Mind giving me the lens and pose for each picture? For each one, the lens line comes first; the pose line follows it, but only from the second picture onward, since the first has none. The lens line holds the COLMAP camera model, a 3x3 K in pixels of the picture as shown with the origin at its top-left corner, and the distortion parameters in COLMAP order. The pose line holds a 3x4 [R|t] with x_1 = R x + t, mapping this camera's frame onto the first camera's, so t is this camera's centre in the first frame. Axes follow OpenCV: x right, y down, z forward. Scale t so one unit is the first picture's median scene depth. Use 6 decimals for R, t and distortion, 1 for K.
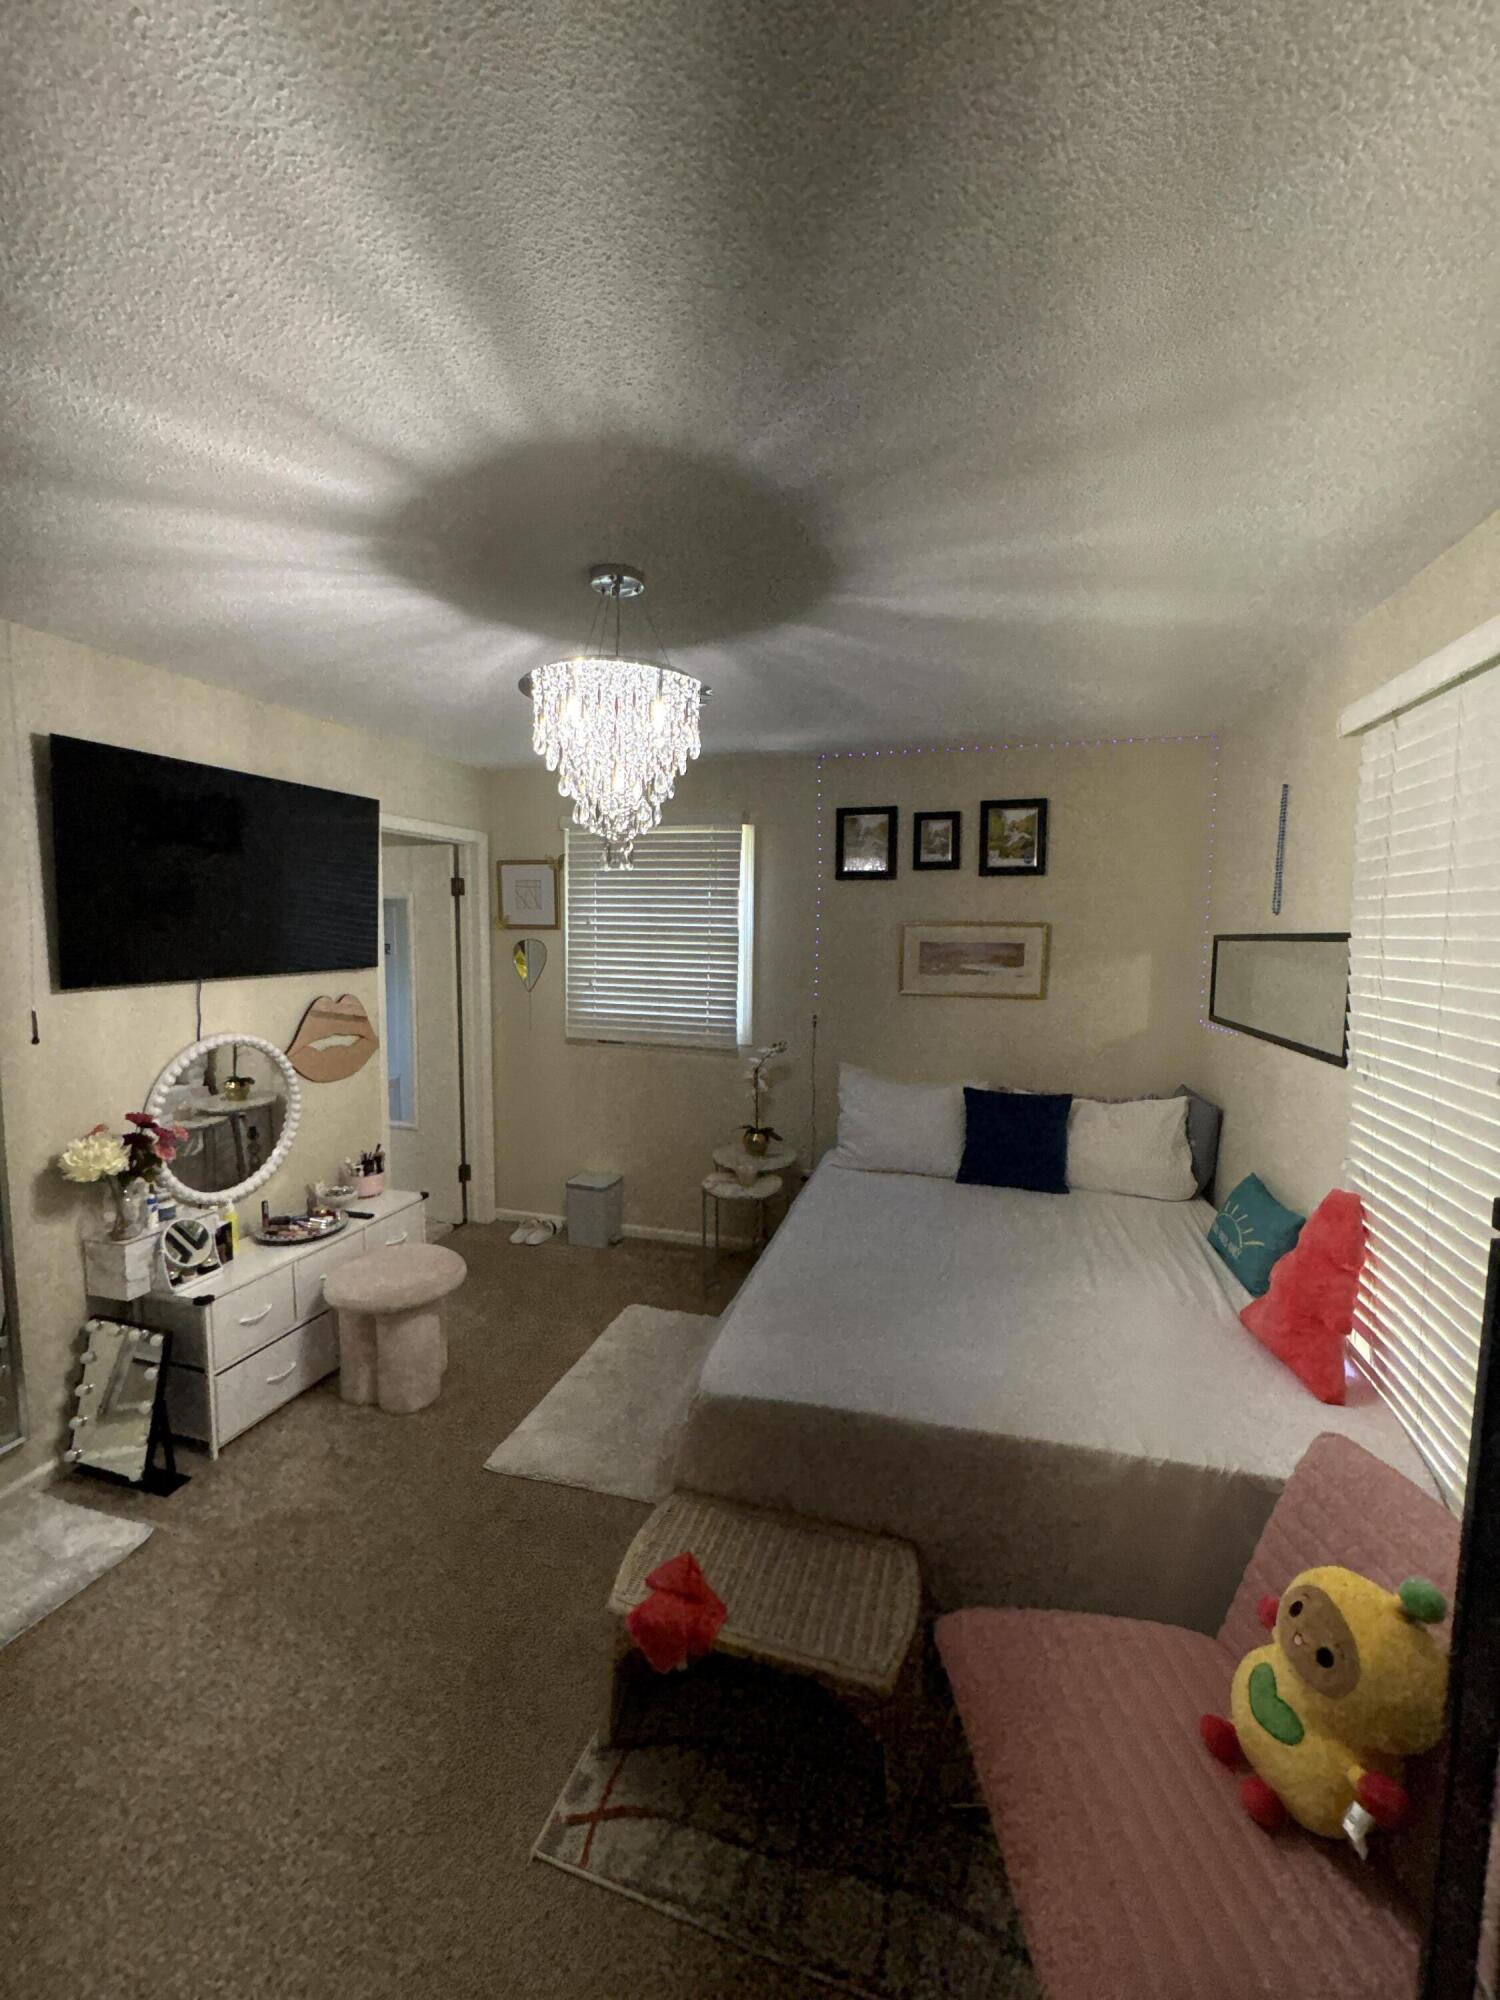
lens RADIAL K [[799.9, 0, 759.4], [0, 799.9, 999.3], [0, 0, 1]] dist [-0.002005, 0.000300]
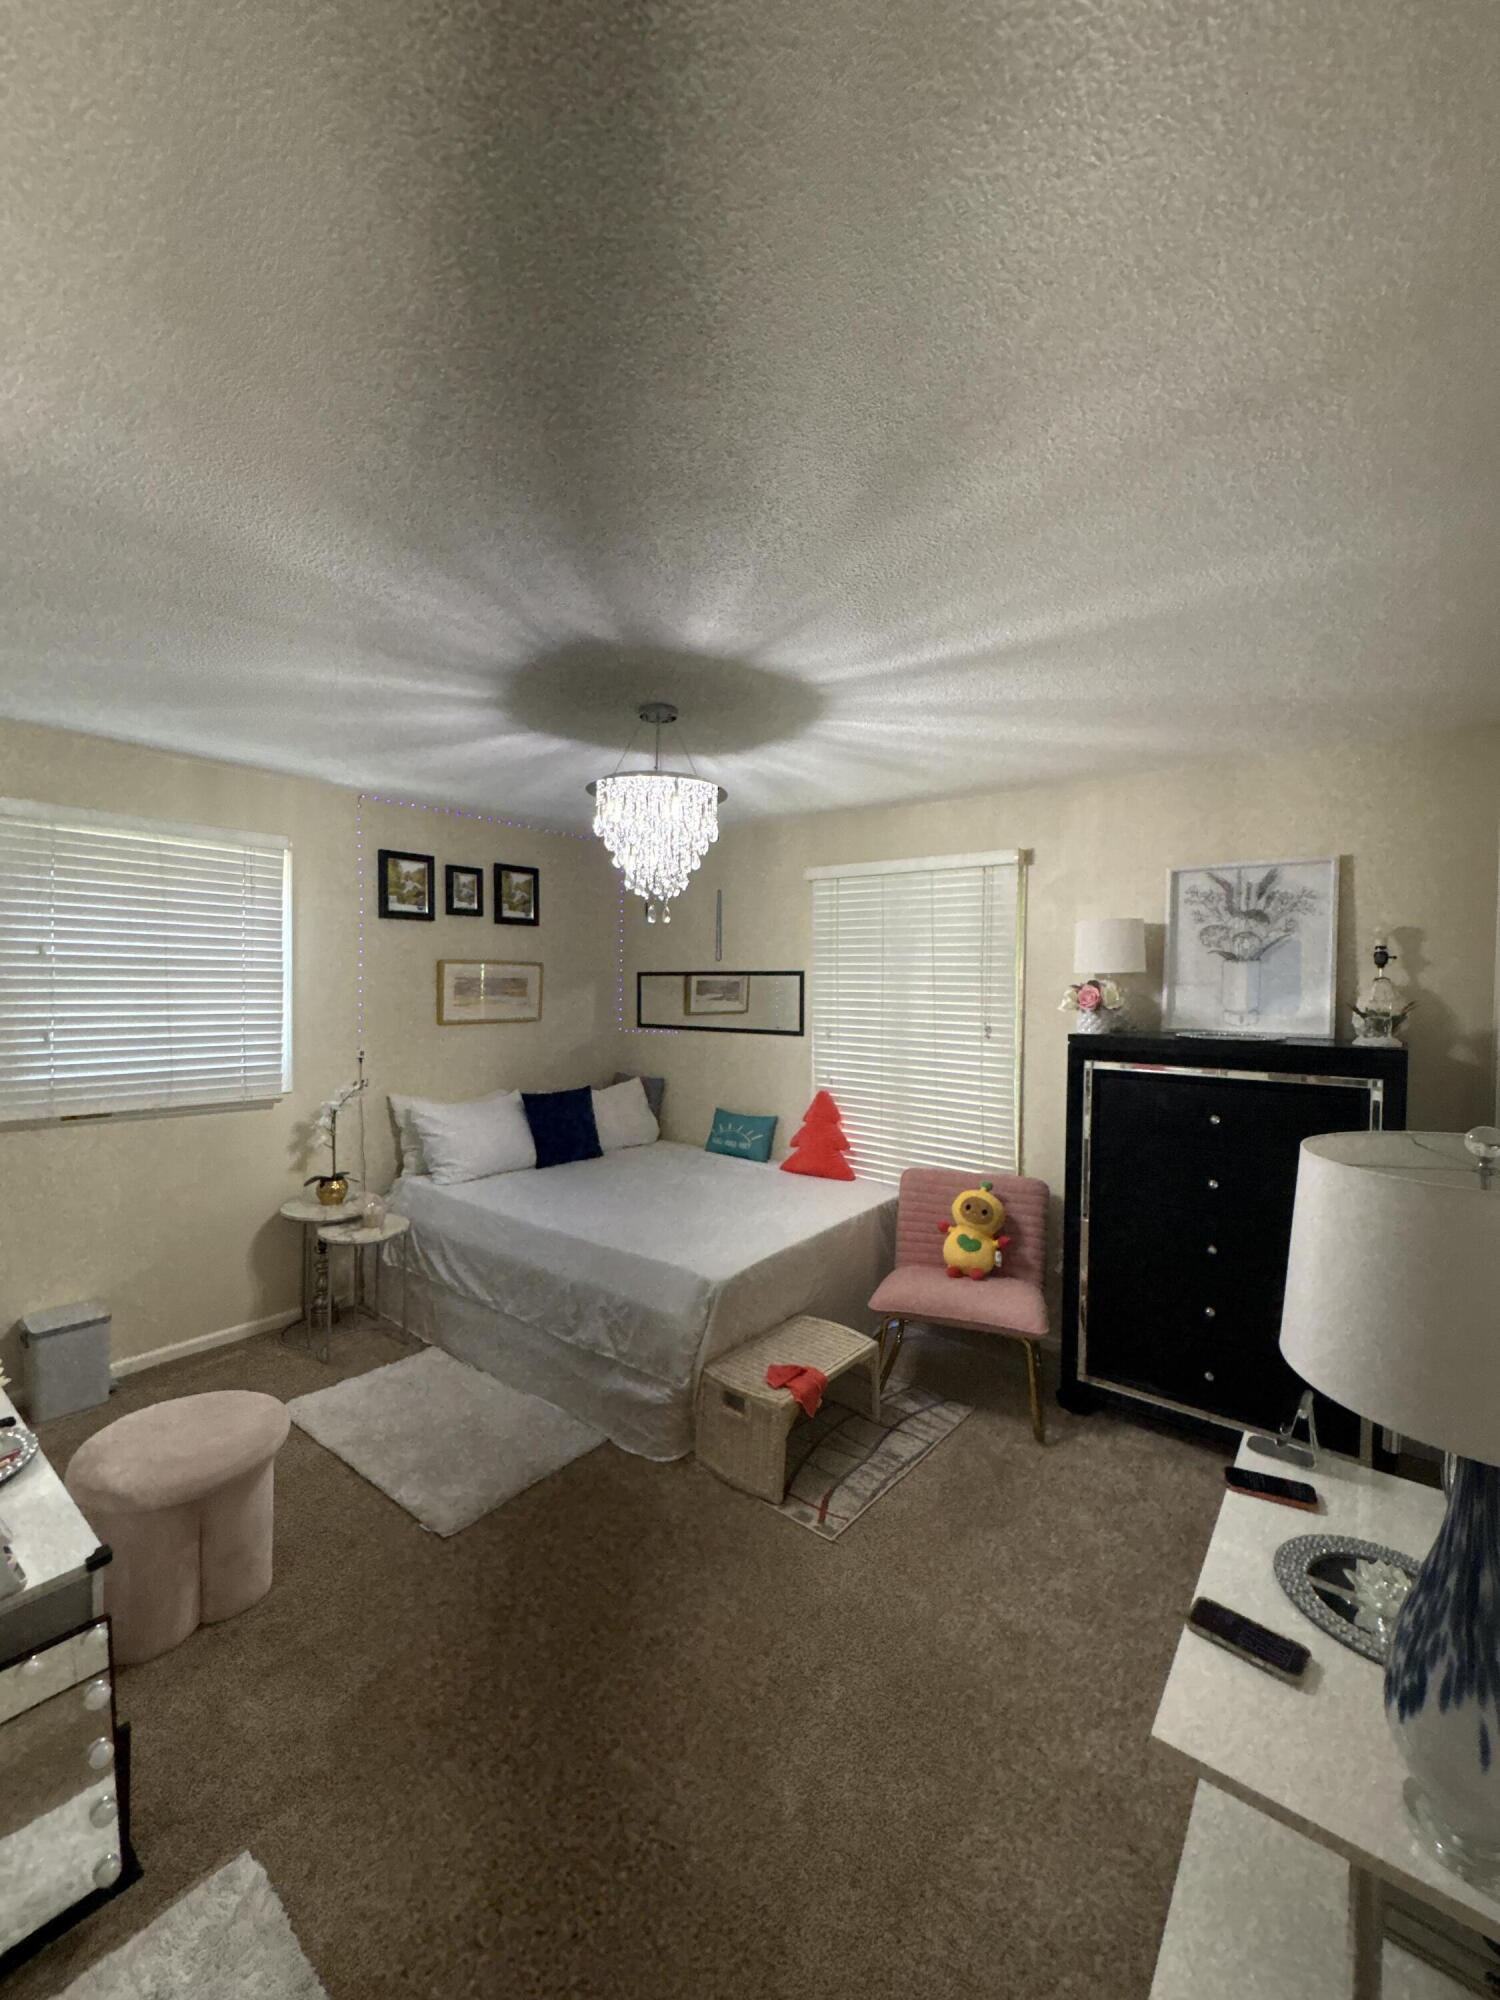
lens RADIAL K [[799.9, 0, 750.1], [0, 799.9, 998.1], [0, 0, 1]] dist [-0.002005, 0.000300]
pose [[0.381472, -0.025320, 0.924034, -0.714739], [0.072904, 0.997335, -0.002769, -0.009106], [-0.921501, 0.068422, 0.382301, 0.183789]]
